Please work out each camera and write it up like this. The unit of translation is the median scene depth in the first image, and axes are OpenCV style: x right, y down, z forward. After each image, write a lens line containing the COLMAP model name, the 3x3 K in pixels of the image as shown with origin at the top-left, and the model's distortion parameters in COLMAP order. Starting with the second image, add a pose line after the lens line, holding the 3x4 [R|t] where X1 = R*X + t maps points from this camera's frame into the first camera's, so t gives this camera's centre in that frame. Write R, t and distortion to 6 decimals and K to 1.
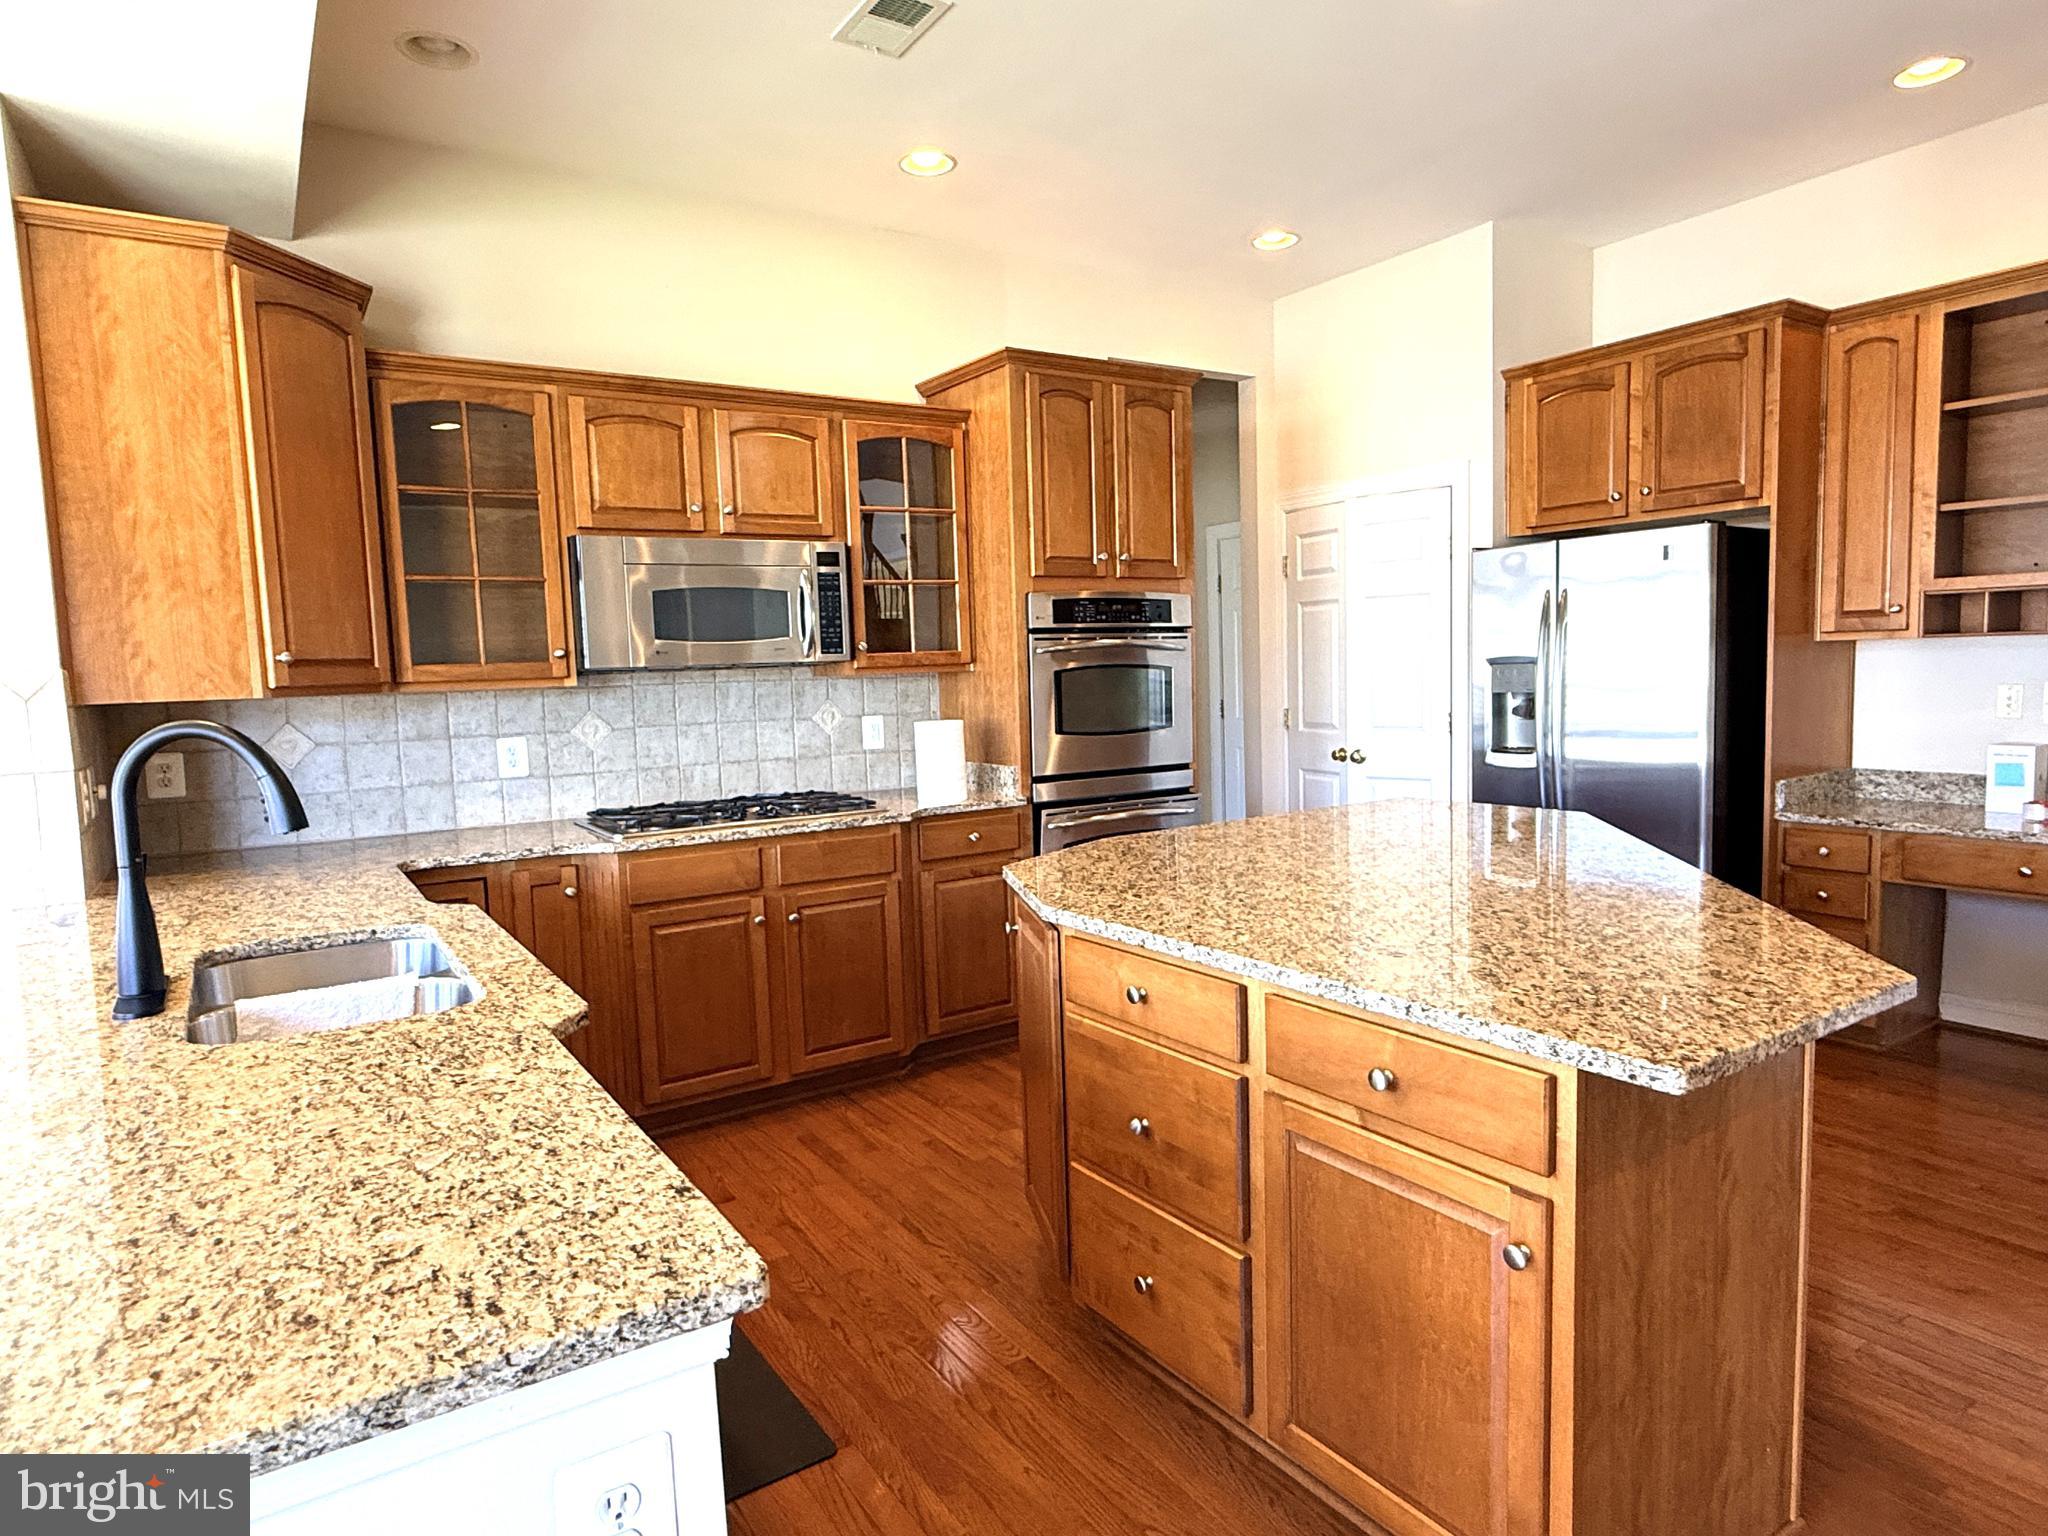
lens RADIAL K [[1193.8, 0, 1019.3], [0, 1193.8, 764.9], [0, 0, 1]] dist [0.005617, -0.000445]
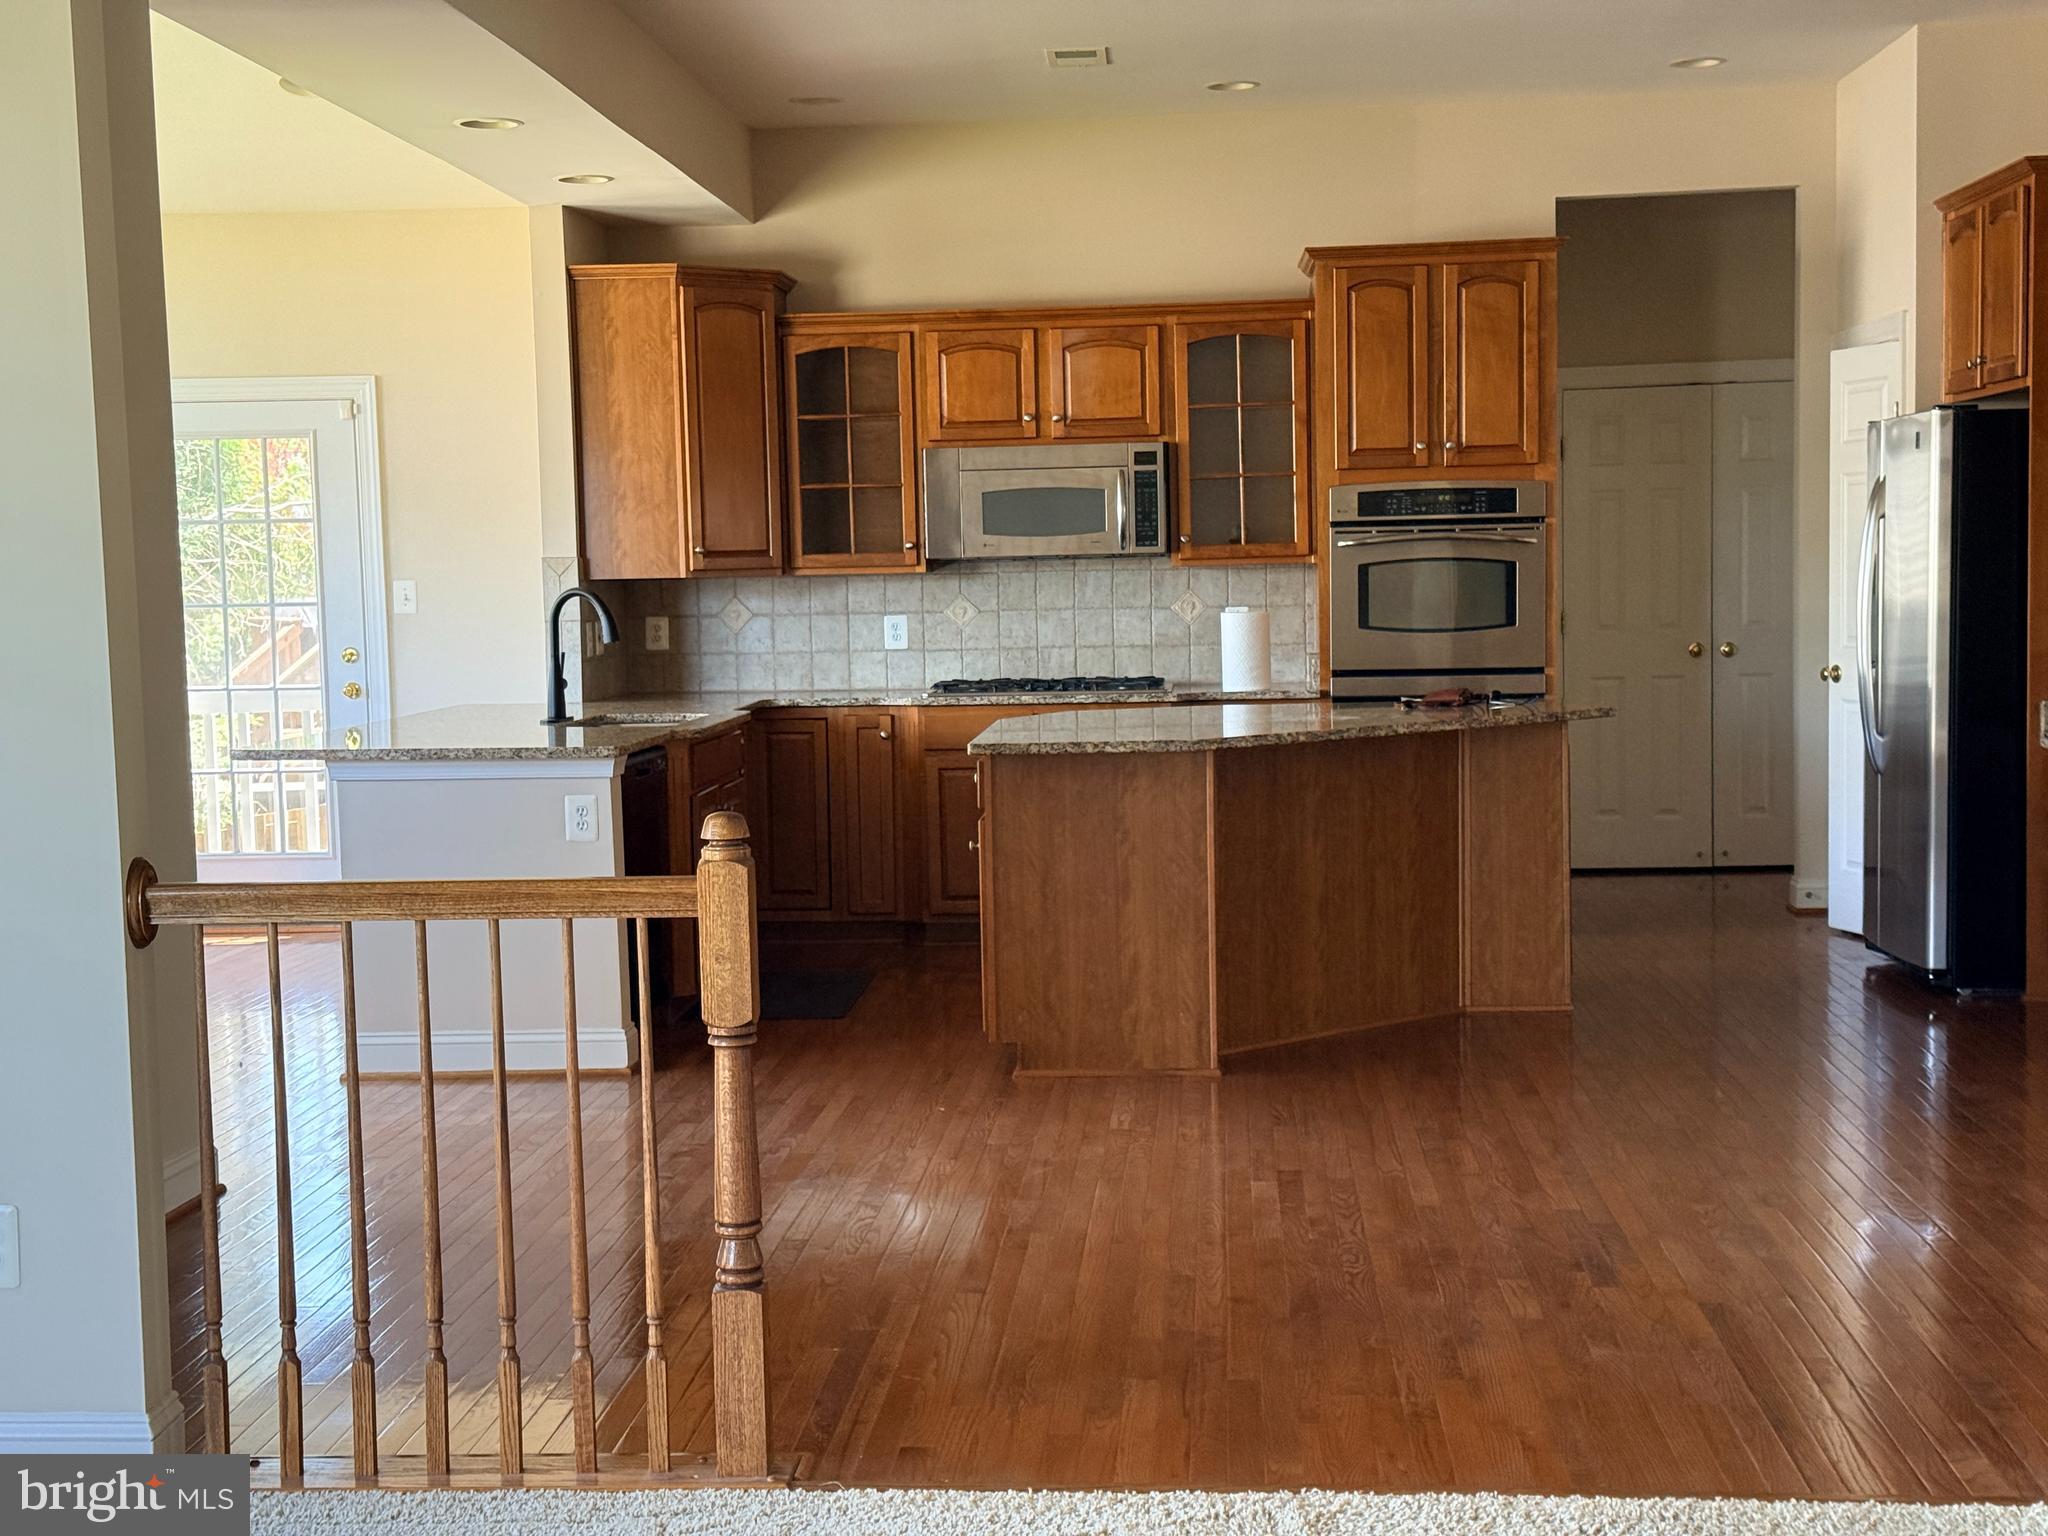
lens RADIAL K [[2878.6, 0, 1026.5], [0, 2878.6, 772.9], [0, 0, 1]] dist [0.152960, 0.000000]
pose [[0.802810, 0.057447, -0.593461, 1.396152], [-0.054174, 0.998259, 0.023347, 0.059833], [0.593769, 0.013407, 0.804524, -1.225966]]
